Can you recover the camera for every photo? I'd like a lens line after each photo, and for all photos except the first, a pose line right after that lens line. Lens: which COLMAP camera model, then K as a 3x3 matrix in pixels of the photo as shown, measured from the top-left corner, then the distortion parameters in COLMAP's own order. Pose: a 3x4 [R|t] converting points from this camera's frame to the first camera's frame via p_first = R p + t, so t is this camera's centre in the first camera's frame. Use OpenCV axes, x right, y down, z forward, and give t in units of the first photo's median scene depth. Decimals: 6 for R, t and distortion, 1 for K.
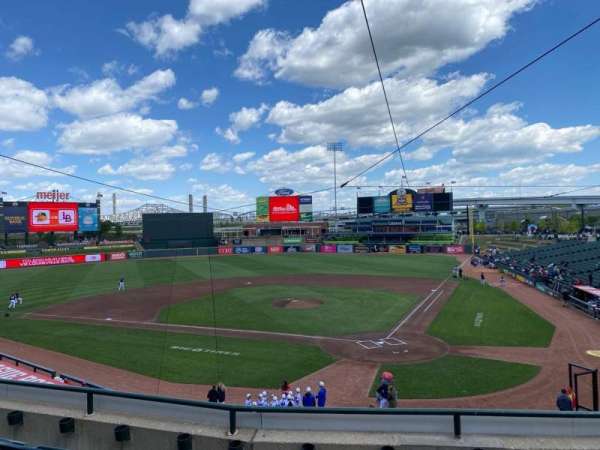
lens RADIAL K [[457.0, 0, 295.5], [0, 457.0, 242.4], [0, 0, 1]] dist [0.061046, -0.076859]
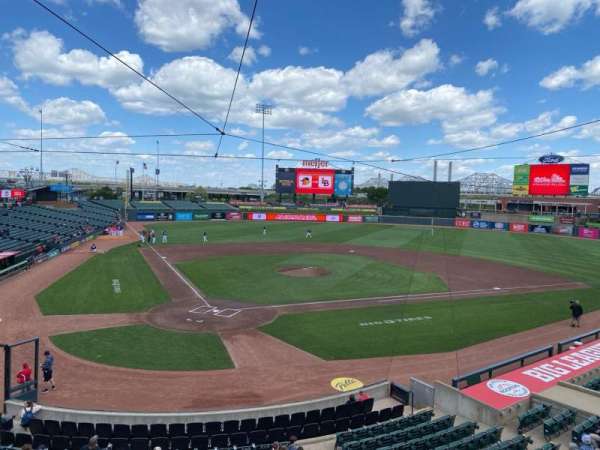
lens RADIAL K [[457.0, 0, 303.3], [0, 457.0, 222.4], [0, 0, 1]] dist [0.061046, -0.076859]
pose [[0.750063, 0.089035, -0.655346, 0.213753], [-0.075772, 0.995941, 0.048585, -0.004830], [0.657012, 0.013215, 0.753764, 0.094498]]
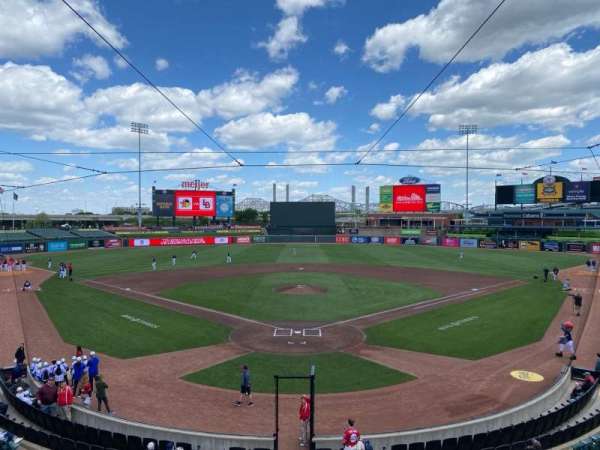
lens RADIAL K [[457.0, 0, 298.9], [0, 457.0, 233.7], [0, 0, 1]] dist [0.061046, -0.076859]
pose [[0.932698, 0.037003, -0.358756, 0.116212], [-0.037550, 0.999280, 0.005446, 0.003659], [0.358699, 0.008392, 0.933415, 0.031446]]
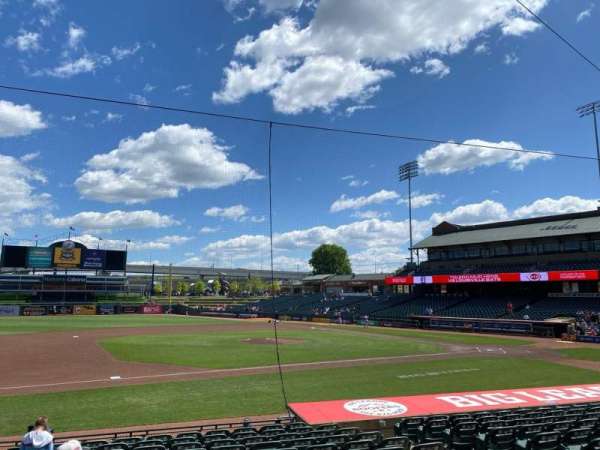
lens RADIAL K [[457.0, 0, 299.5], [0, 457.0, 216.0], [0, 0, 1]] dist [0.061046, -0.076859]
pose [[0.594468, 0.167064, 0.786573, -0.212900], [0.014140, 0.975857, -0.217954, 0.033065], [-0.803995, 0.140689, 0.577754, 0.158558]]
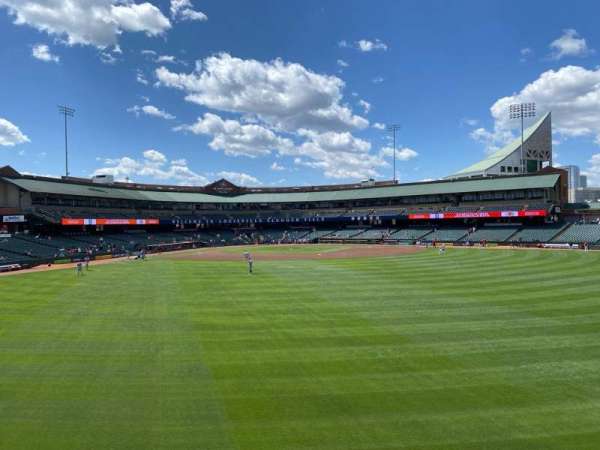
lens RADIAL K [[457.0, 0, 304.8], [0, 457.0, 228.7], [0, 0, 1]] dist [0.061046, -0.076859]
pose [[-0.998708, 0.050713, -0.003269, -0.017531], [0.050483, 0.997442, 0.050606, -0.015302], [0.005827, 0.050376, -0.998713, 1.011085]]
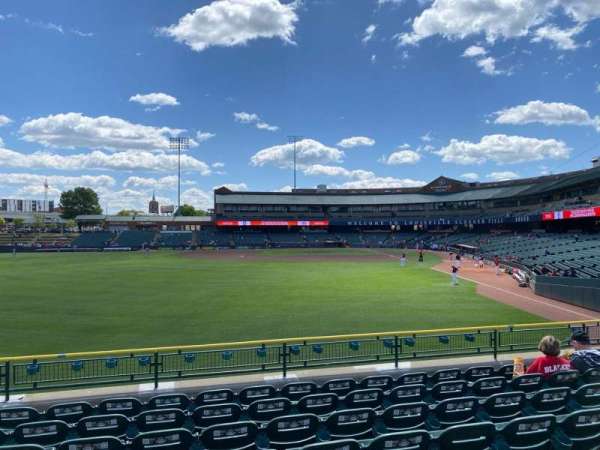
lens RADIAL K [[457.0, 0, 296.0], [0, 457.0, 224.1], [0, 0, 1]] dist [0.061046, -0.076859]
pose [[-0.432855, 0.044917, 0.900344, -0.563510], [0.053171, 0.998291, -0.024241, 0.021176], [-0.899894, 0.037379, -0.434503, 0.650348]]
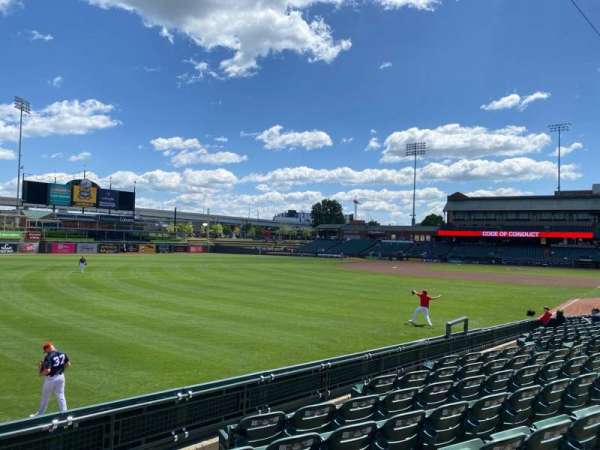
lens RADIAL K [[457.0, 0, 294.4], [0, 457.0, 216.3], [0, 0, 1]] dist [0.061046, -0.076859]
pose [[0.233820, 0.084452, 0.968605, -0.532055], [0.006994, 0.996049, -0.088533, 0.030066], [-0.972255, 0.027475, 0.232305, 0.460010]]
